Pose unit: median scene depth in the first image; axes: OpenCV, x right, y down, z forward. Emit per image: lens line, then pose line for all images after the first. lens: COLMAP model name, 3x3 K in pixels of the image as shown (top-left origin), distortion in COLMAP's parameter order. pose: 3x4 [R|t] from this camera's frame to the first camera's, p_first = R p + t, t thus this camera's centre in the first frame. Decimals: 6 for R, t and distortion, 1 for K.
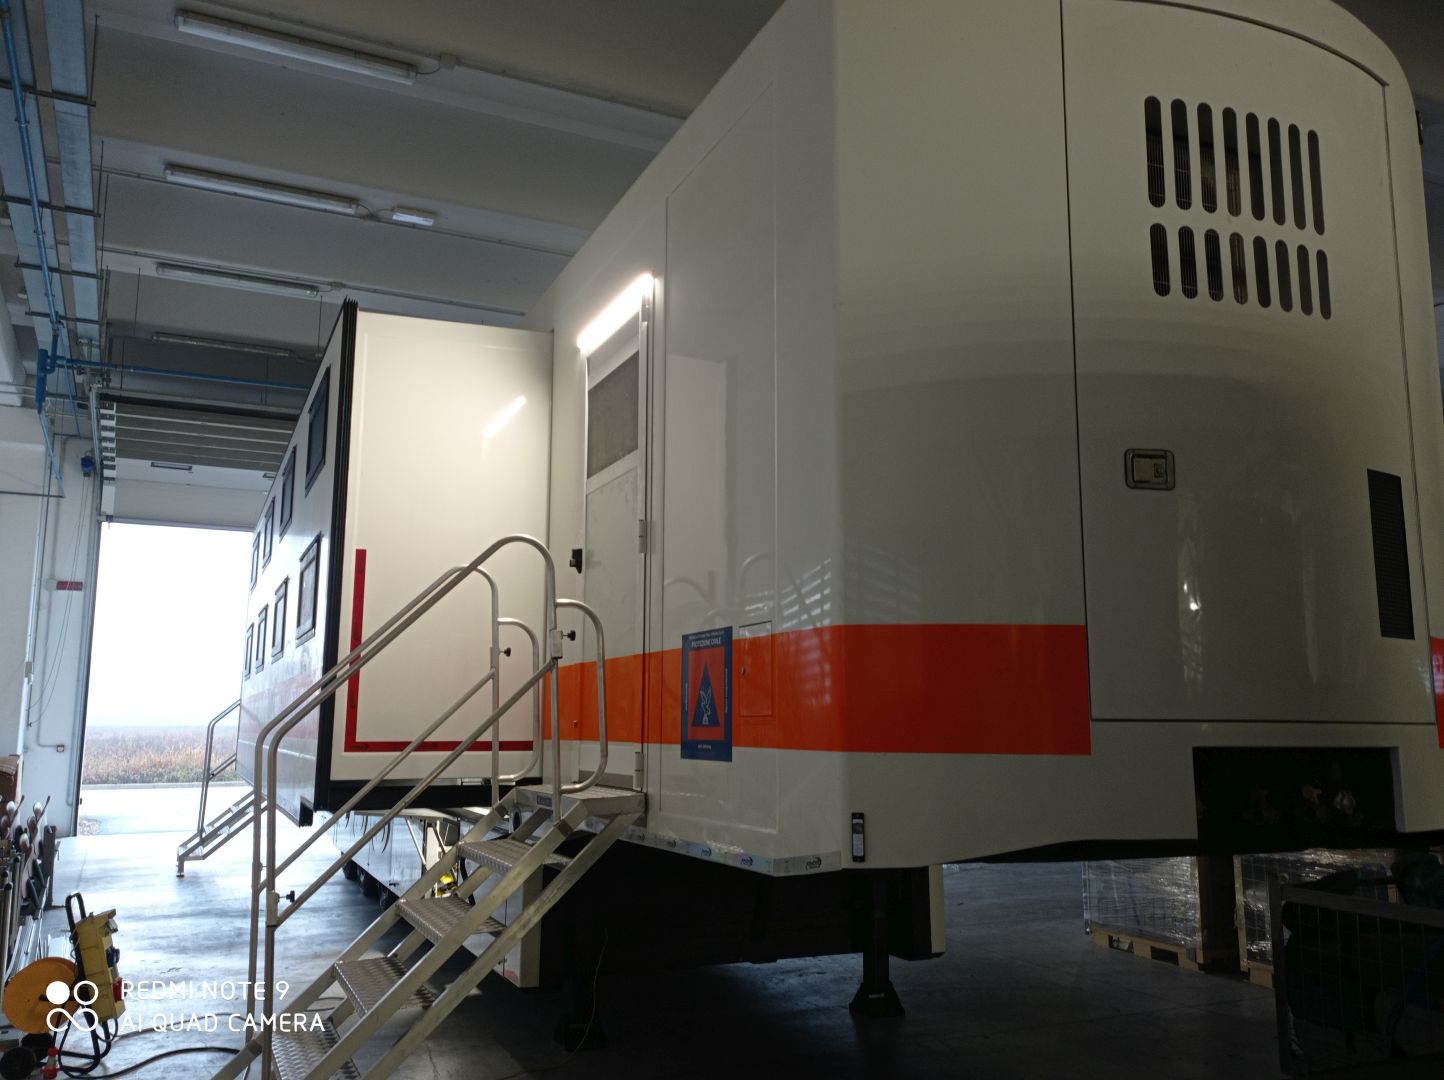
lens RADIAL K [[1199.6, 0, 722.0], [0, 1199.6, 540.0], [0, 0, 1]] dist [0.023340, -0.006488]
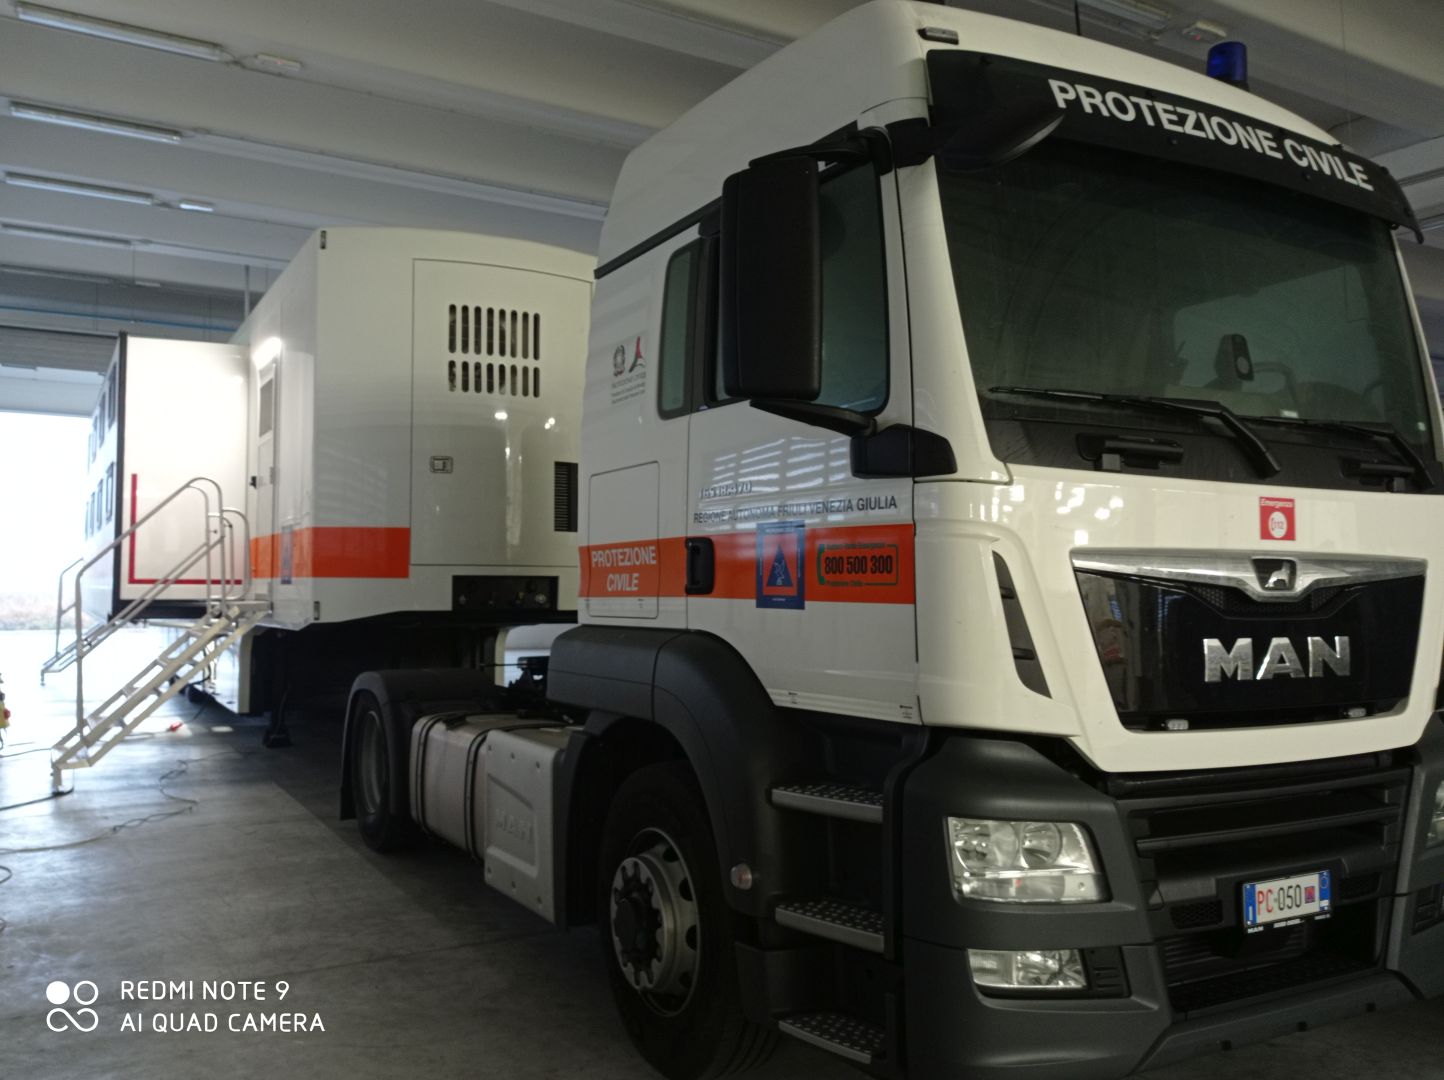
lens RADIAL K [[1199.6, 0, 722.0], [0, 1199.6, 540.0], [0, 0, 1]] dist [0.023340, -0.006488]
pose [[0.995450, 0.003764, 0.095213, 0.421740], [-0.014858, 0.993128, 0.116083, -0.121294], [-0.094121, -0.116969, 0.988665, -0.919311]]
